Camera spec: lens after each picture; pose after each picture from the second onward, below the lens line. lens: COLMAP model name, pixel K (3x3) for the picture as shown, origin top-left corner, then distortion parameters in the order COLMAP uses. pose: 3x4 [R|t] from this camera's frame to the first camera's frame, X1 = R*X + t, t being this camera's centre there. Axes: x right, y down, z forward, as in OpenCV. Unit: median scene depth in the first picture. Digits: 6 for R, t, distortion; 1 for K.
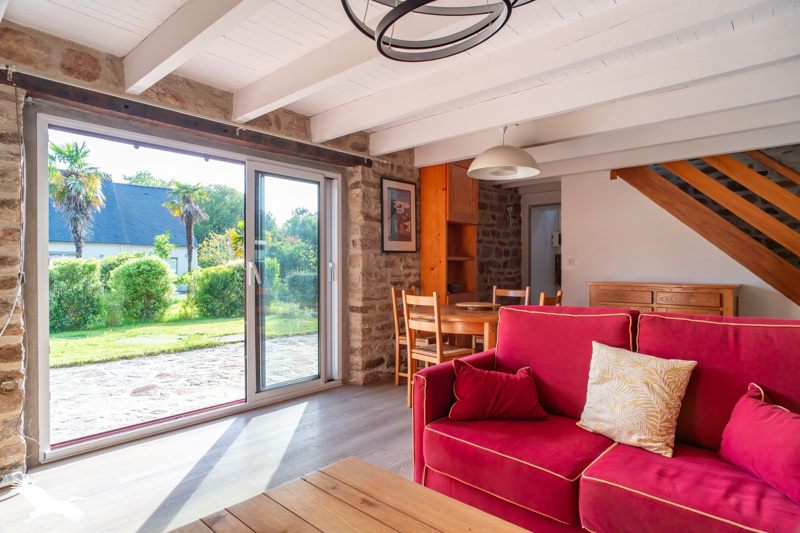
lens RADIAL K [[451.1, 0, 397.7], [0, 451.1, 266.1], [0, 0, 1]] dist [0.005877, 0.001093]
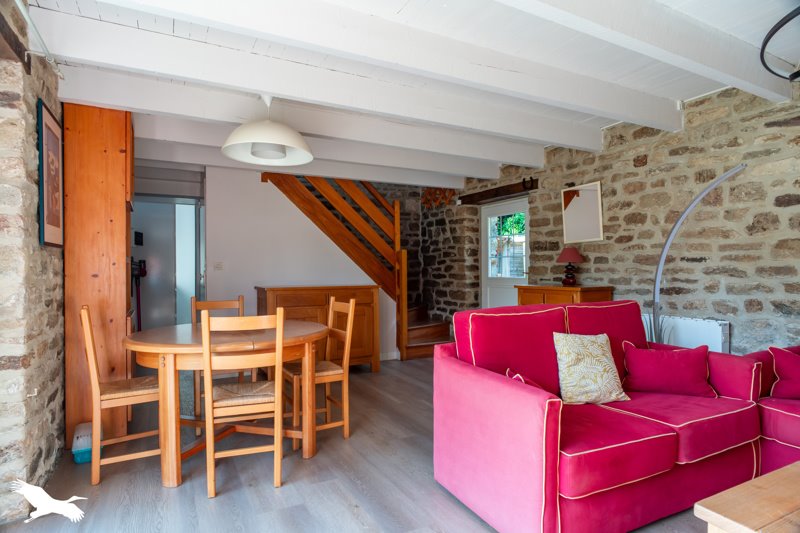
lens RADIAL K [[451.1, 0, 397.9], [0, 451.1, 267.9], [0, 0, 1]] dist [0.005877, 0.001093]
pose [[0.351777, 0.003952, 0.936075, -0.385130], [0.002217, 0.999985, -0.005055, -0.000274], [-0.936081, 0.003853, 0.351763, 0.440587]]
